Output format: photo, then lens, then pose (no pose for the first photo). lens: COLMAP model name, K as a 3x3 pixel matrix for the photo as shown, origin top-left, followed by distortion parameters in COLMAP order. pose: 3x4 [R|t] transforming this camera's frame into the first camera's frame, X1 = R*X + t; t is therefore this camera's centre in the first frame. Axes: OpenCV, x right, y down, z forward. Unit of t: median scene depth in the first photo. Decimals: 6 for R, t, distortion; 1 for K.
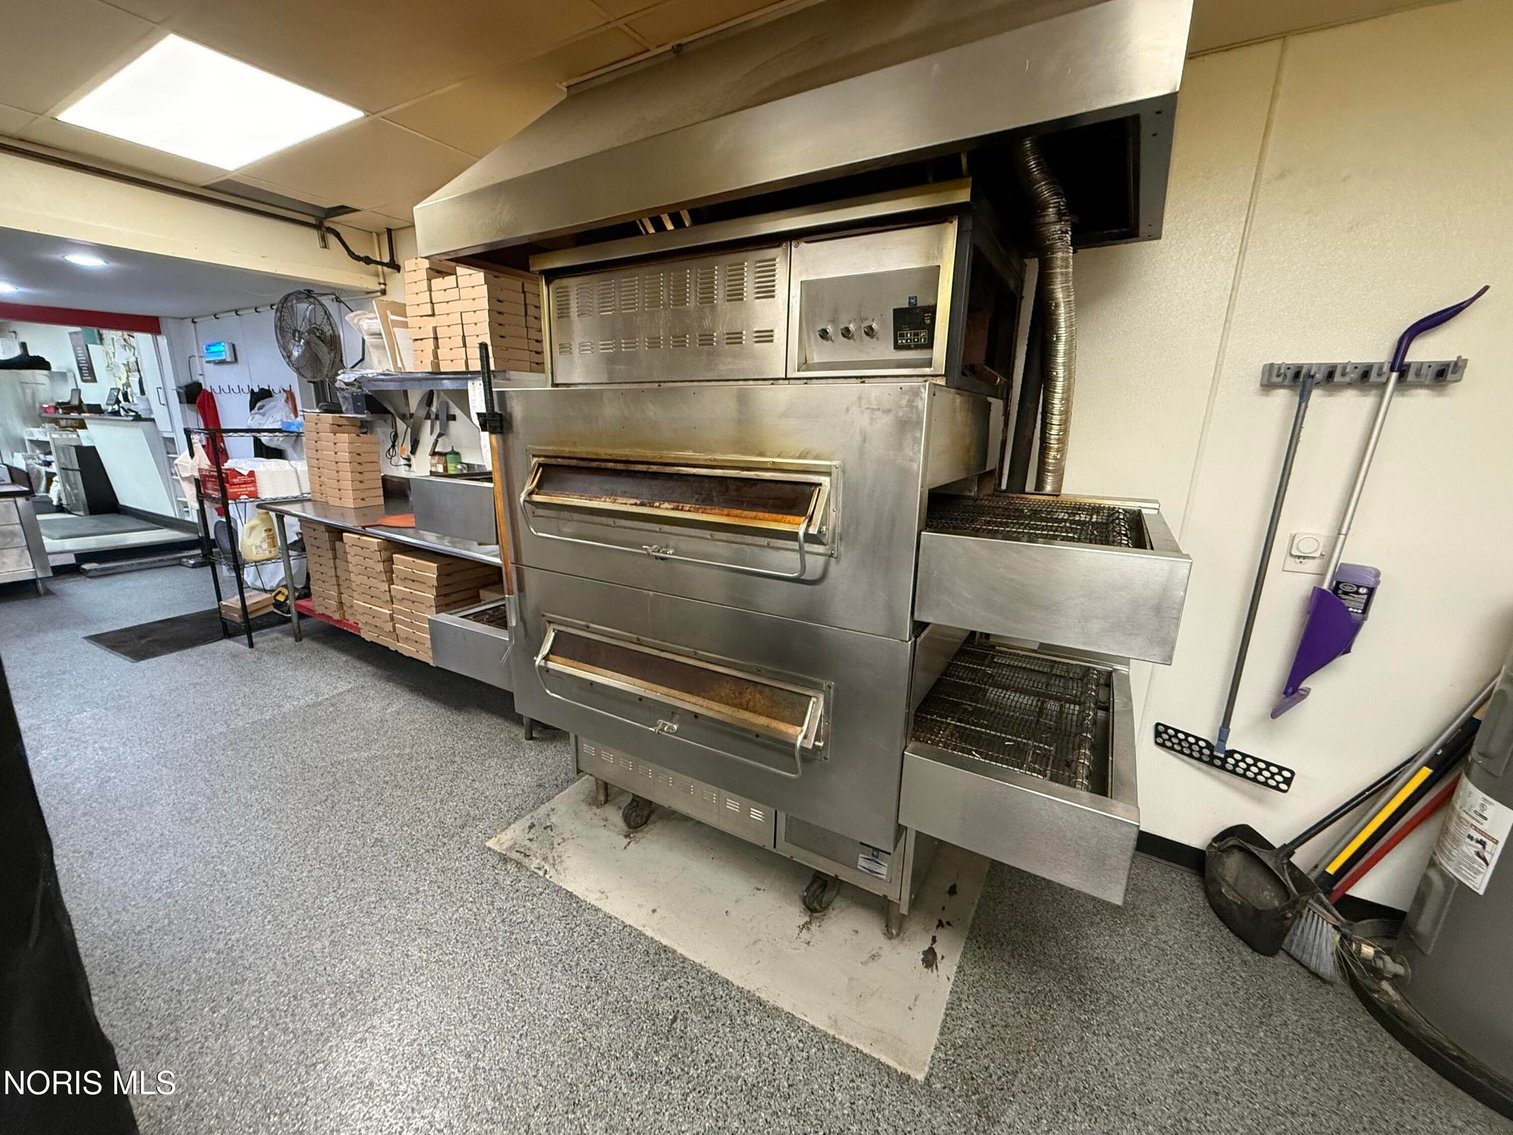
lens RADIAL K [[602.0, 0, 753.0], [0, 602.0, 569.2], [0, 0, 1]] dist [-0.000061, -0.000050]
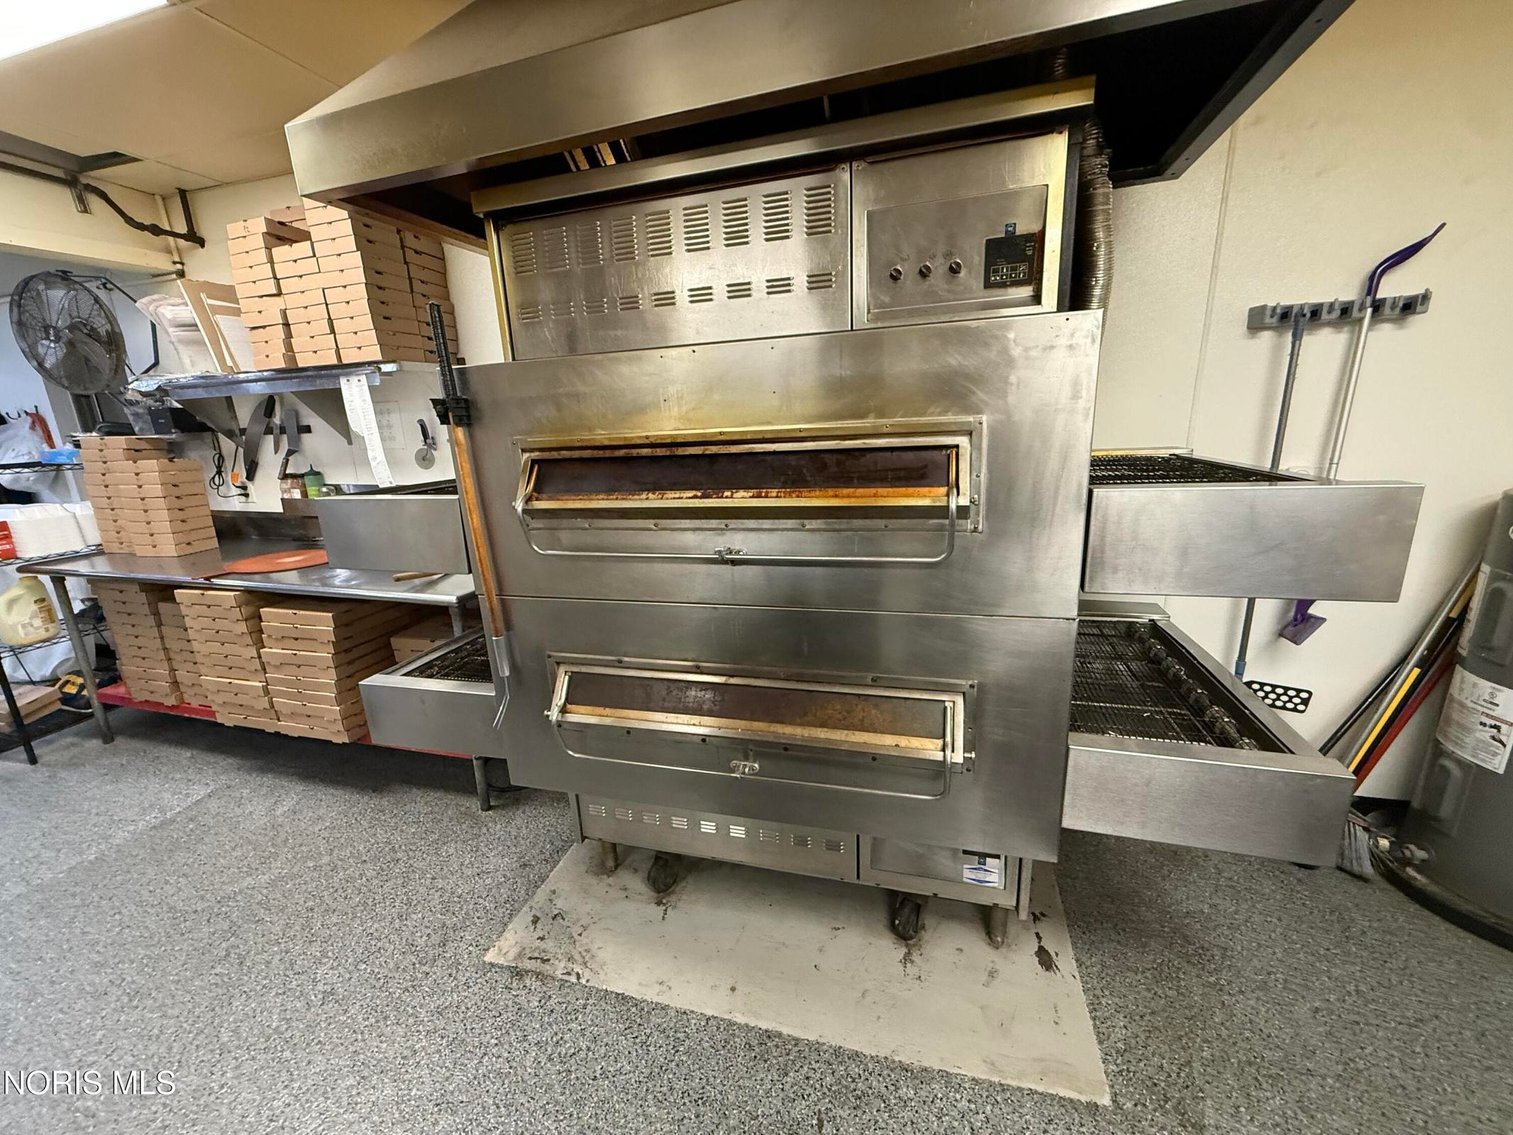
lens RADIAL K [[602.0, 0, 753.0], [0, 602.0, 569.2], [0, 0, 1]] dist [-0.000061, -0.000050]
pose [[0.966364, -0.123302, 0.225694, -0.250138], [0.123096, 0.992281, 0.015039, -0.013824], [-0.225806, 0.013249, 0.974082, 0.177867]]
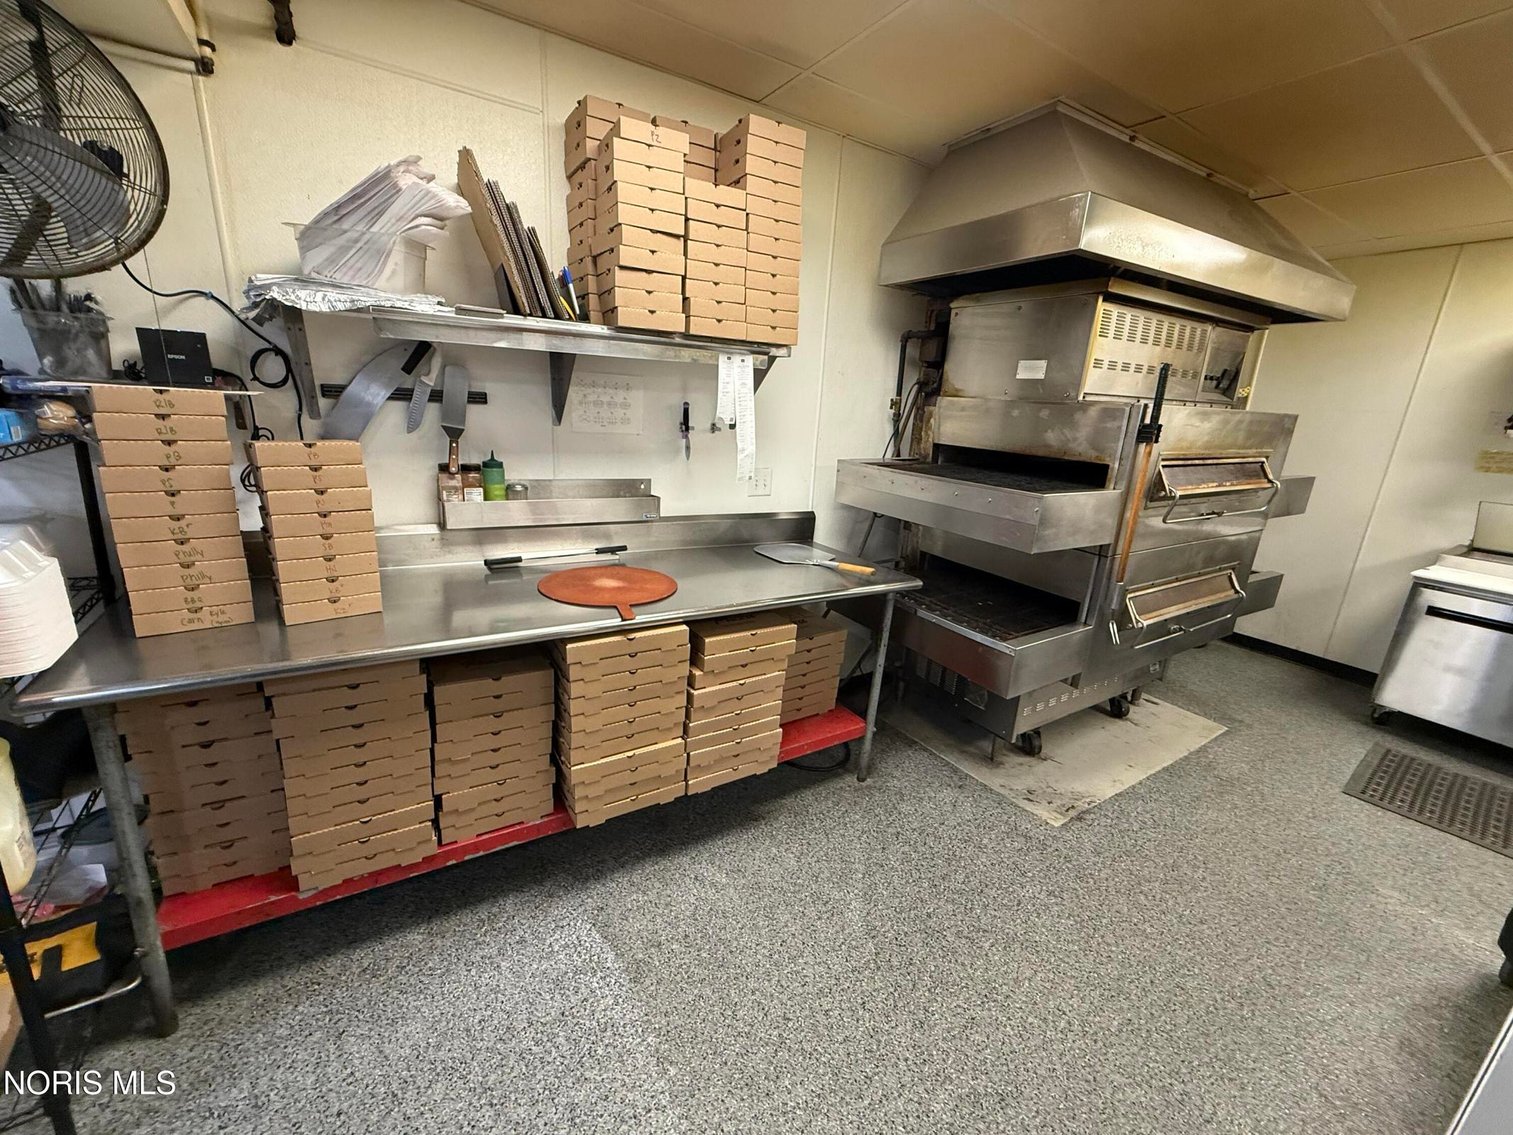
lens RADIAL K [[602.4, 0, 756.5], [0, 602.4, 567.5], [0, 0, 1]] dist [0.003052, 0.000314]
pose [[0.466417, -0.239093, 0.851639, -1.688830], [0.171051, 0.968984, 0.178358, -0.306843], [-0.867869, 0.062485, 0.492848, 1.022313]]
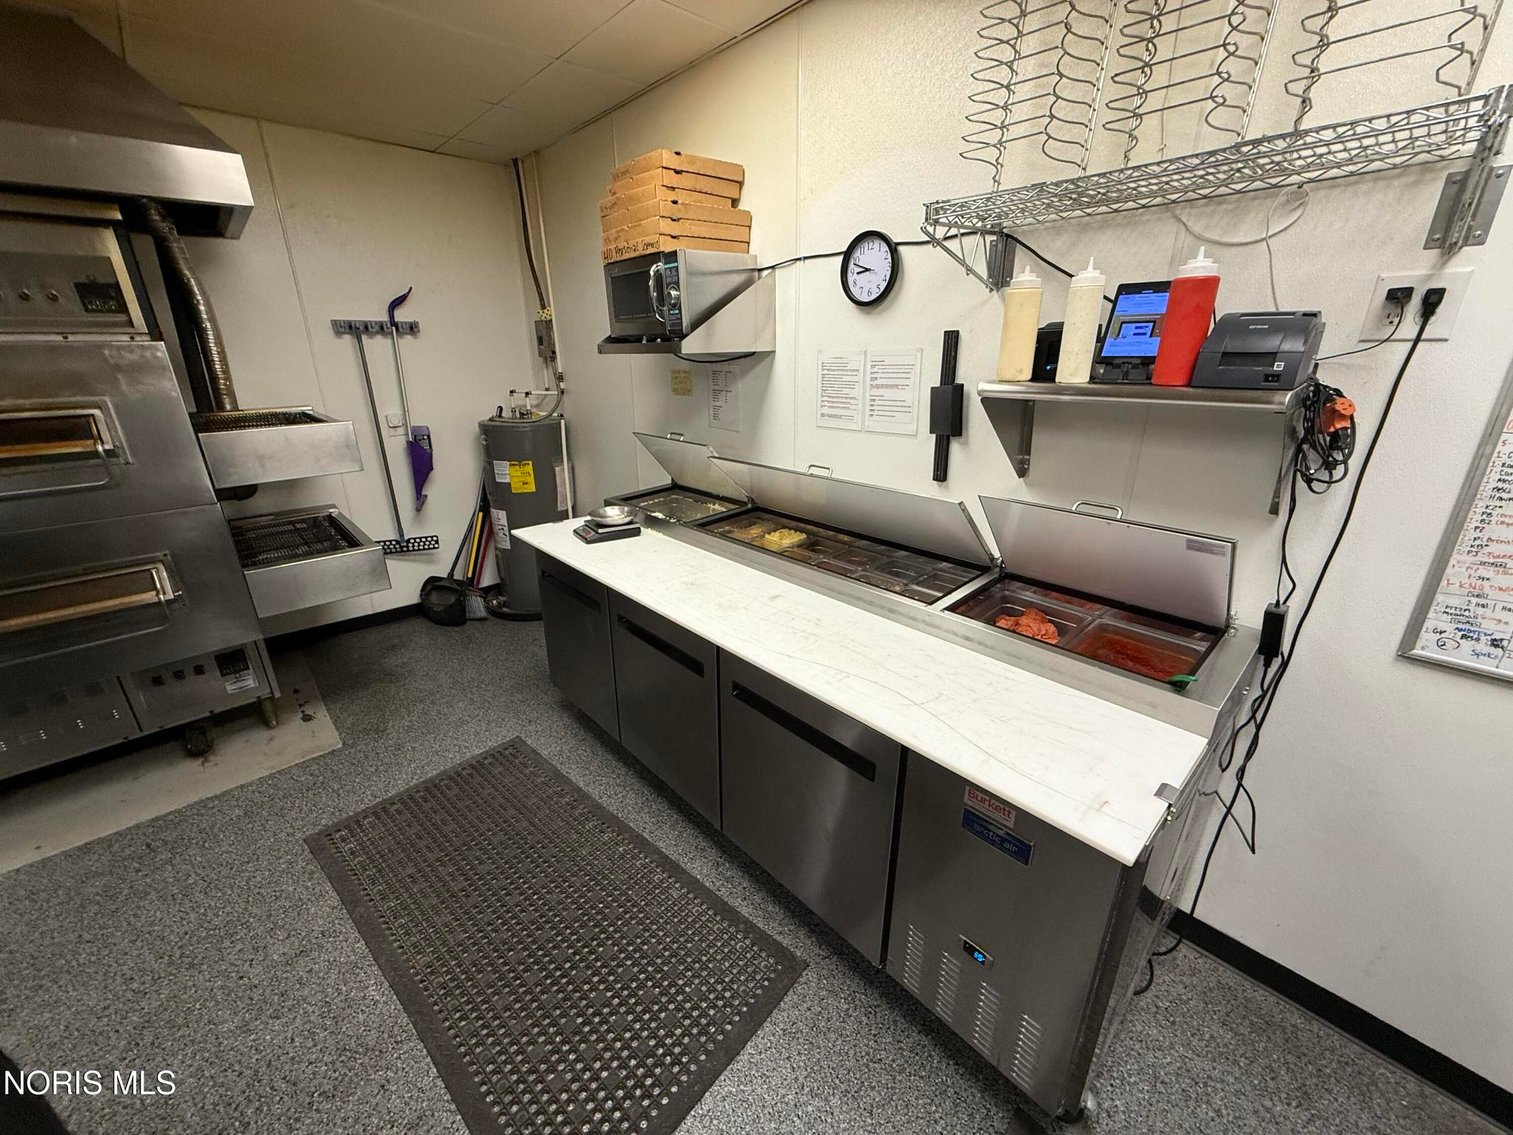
lens RADIAL K [[602.0, 0, 753.0], [0, 602.0, 569.2], [0, 0, 1]] dist [-0.000061, -0.000050]
pose [[0.286949, -0.356629, 0.889087, -0.566379], [0.245358, 0.924520, 0.291653, 0.110804], [-0.925991, 0.134455, 0.352792, -0.606606]]
